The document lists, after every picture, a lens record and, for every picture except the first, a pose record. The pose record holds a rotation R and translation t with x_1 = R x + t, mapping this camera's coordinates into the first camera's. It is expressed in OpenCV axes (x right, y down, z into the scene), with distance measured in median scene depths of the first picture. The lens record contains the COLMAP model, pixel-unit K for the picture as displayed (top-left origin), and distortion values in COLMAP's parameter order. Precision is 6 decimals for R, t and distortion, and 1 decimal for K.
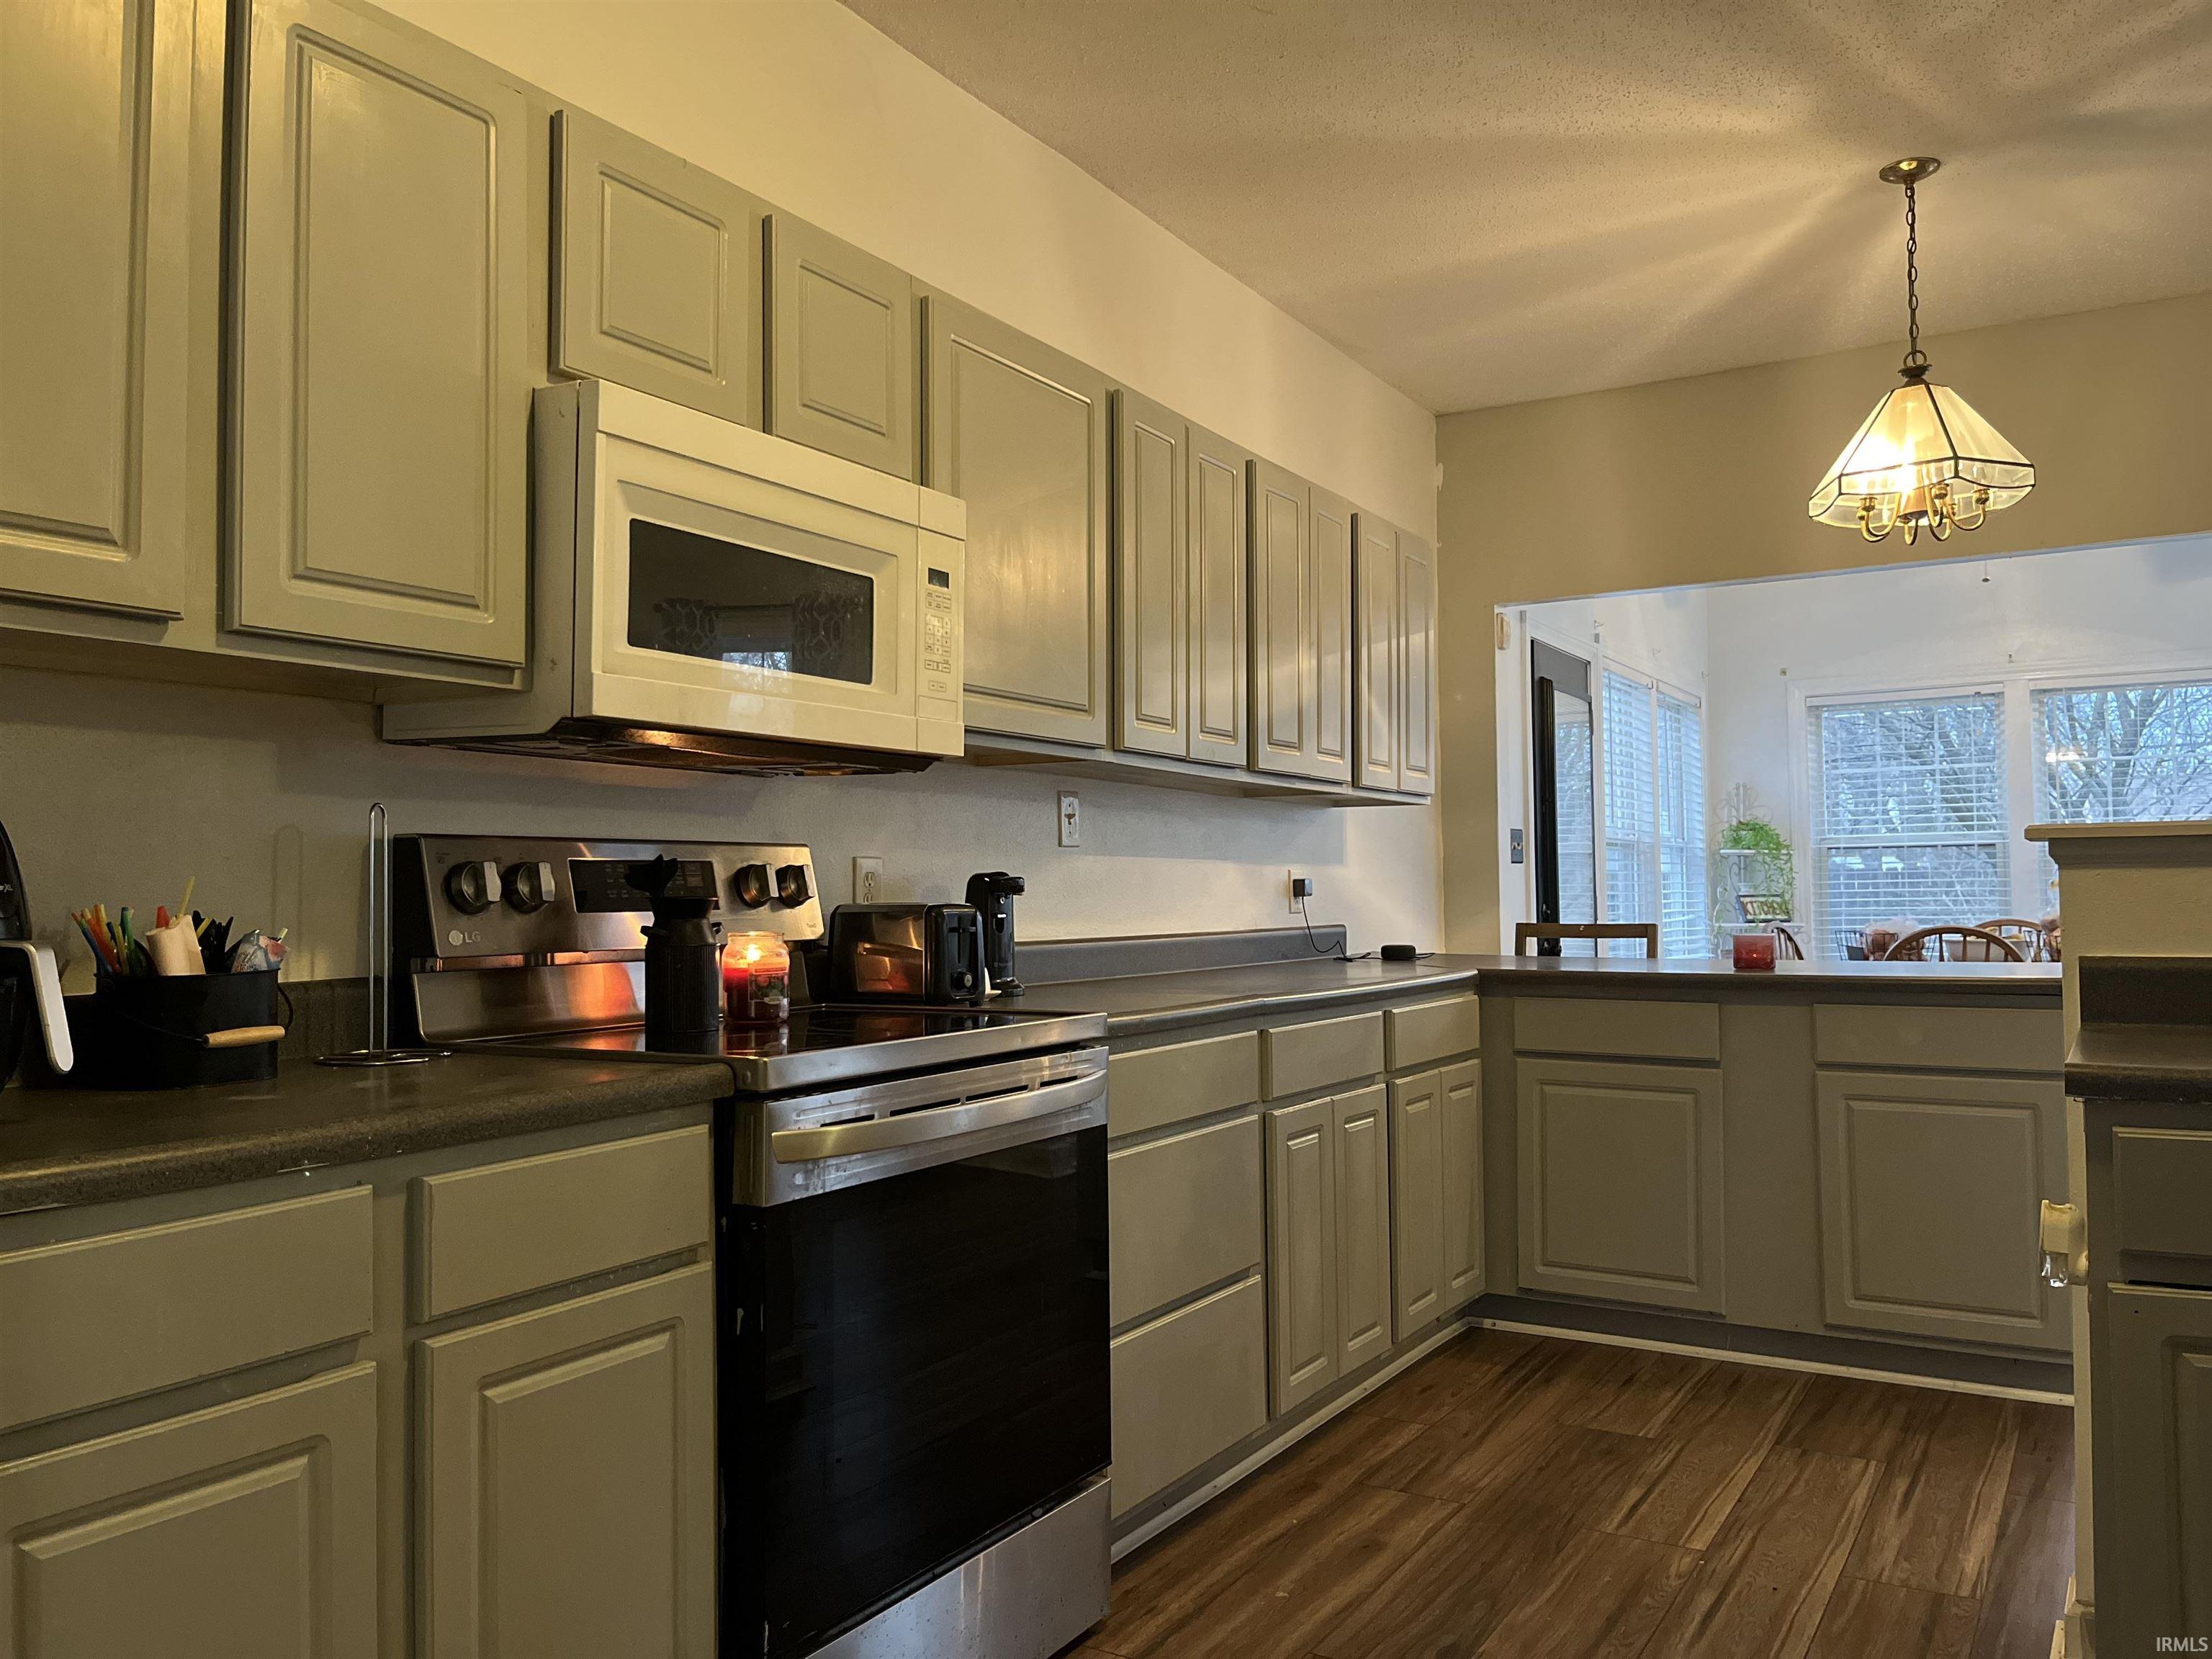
lens RADIAL K [[1676.8, 0, 1103.9], [0, 1676.8, 832.4], [0, 0, 1]] dist [0.039359, -0.059353]
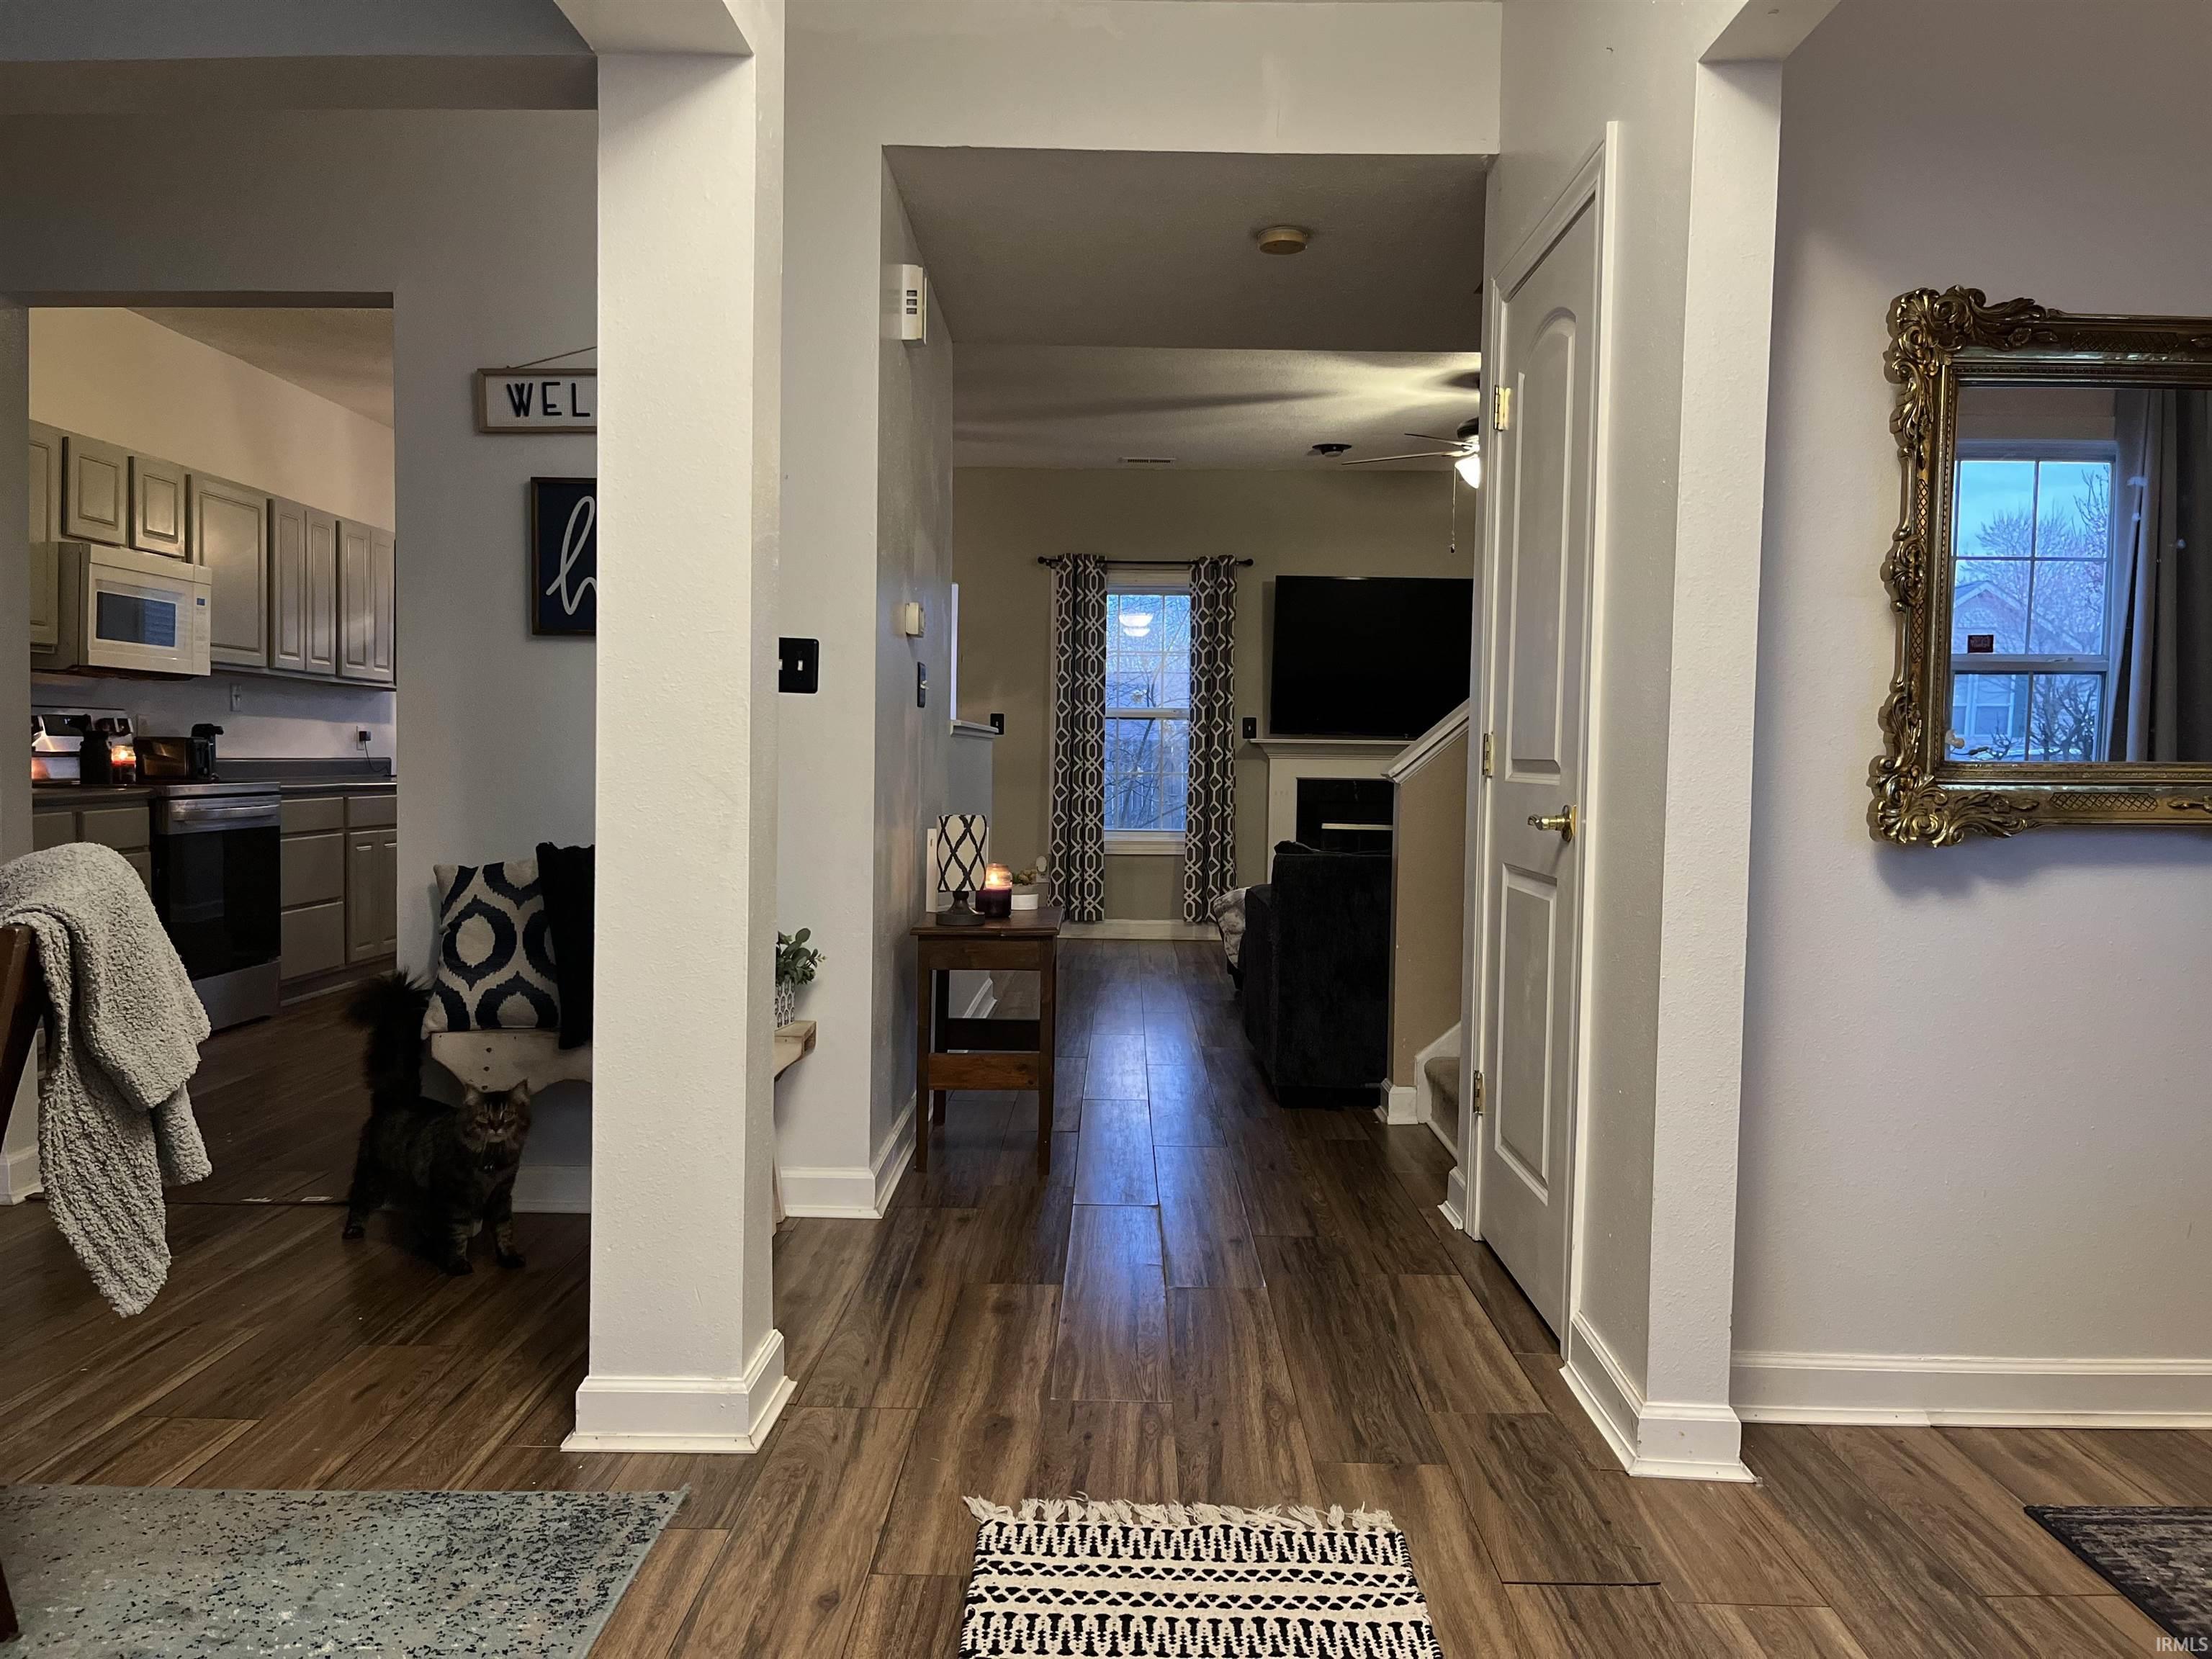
lens RADIAL K [[1676.8, 0, 1116.6], [0, 1676.8, 832.6], [0, 0, 1]] dist [0.039359, -0.059353]
pose [[0.859774, -0.001660, 0.510672, -0.173078], [-0.040461, 0.996630, 0.071361, -0.039155], [-0.509070, -0.082016, 0.856809, -1.487255]]
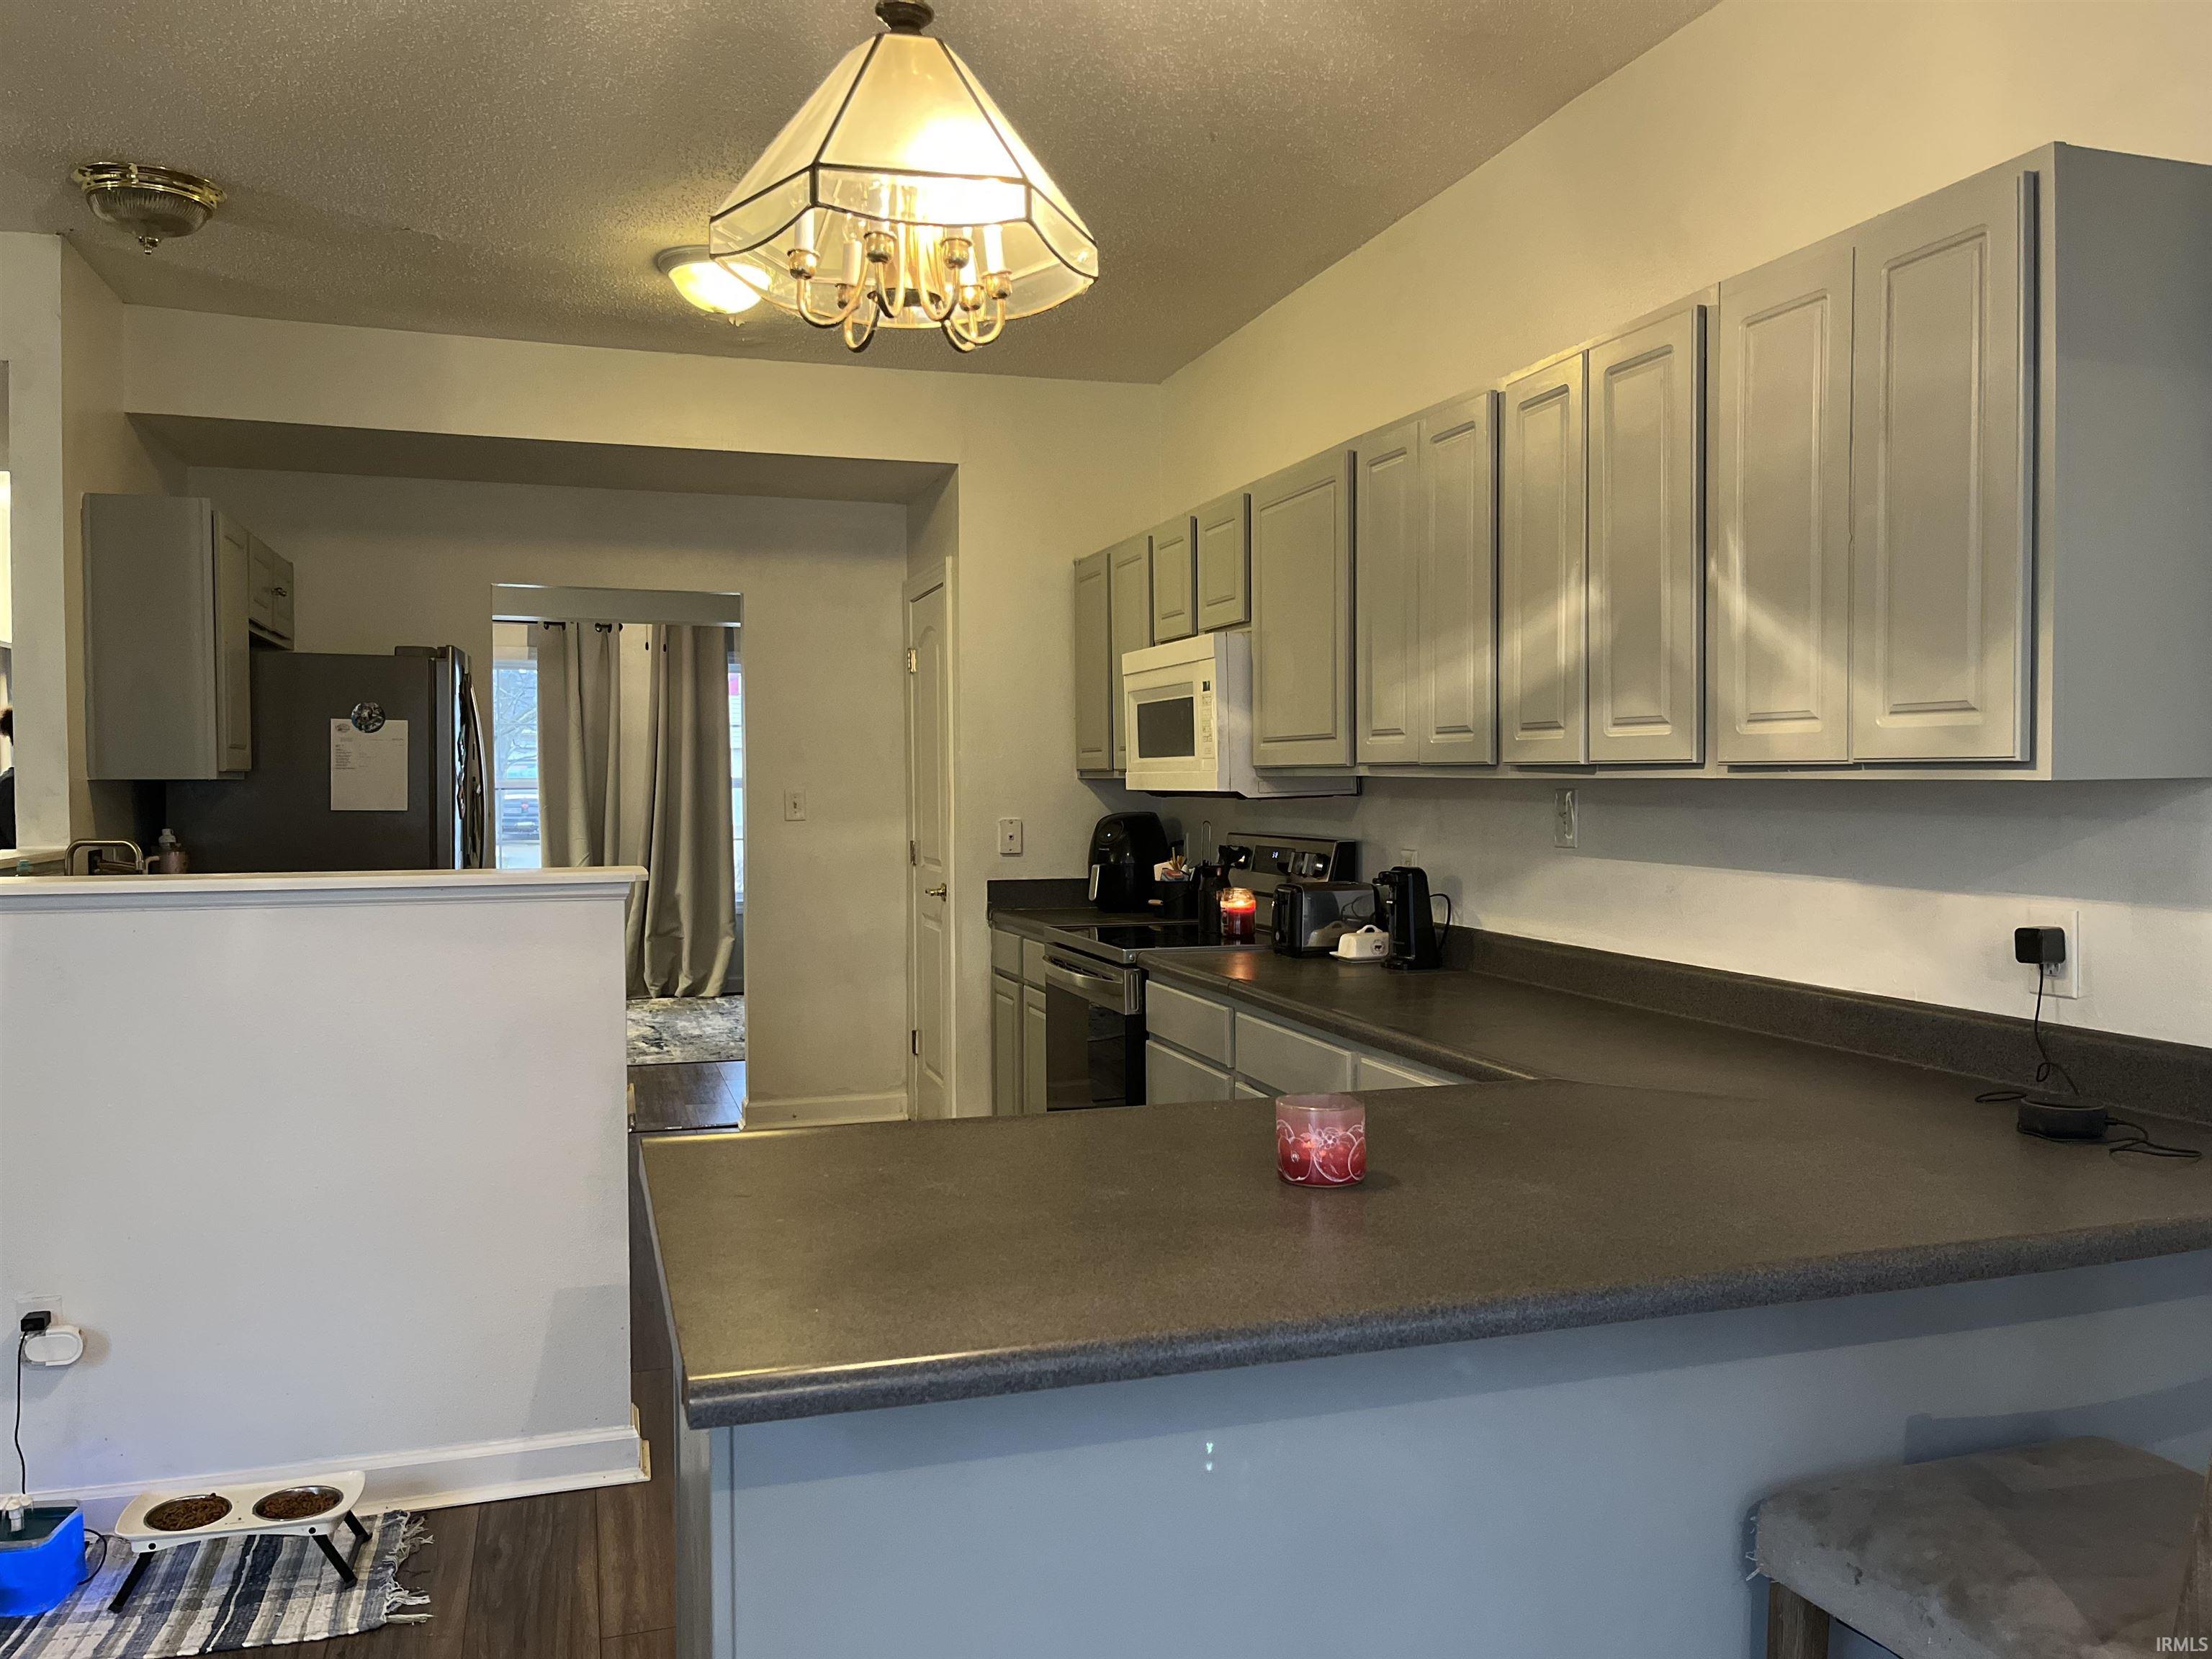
lens RADIAL K [[1676.8, 0, 1106.9], [0, 1676.8, 825.3], [0, 0, 1]] dist [0.039359, -0.059353]
pose [[-0.662753, 0.028744, -0.748286, 1.029690], [0.033260, 0.999407, 0.008932, -0.025607], [0.748099, -0.018969, -0.663316, 1.709384]]
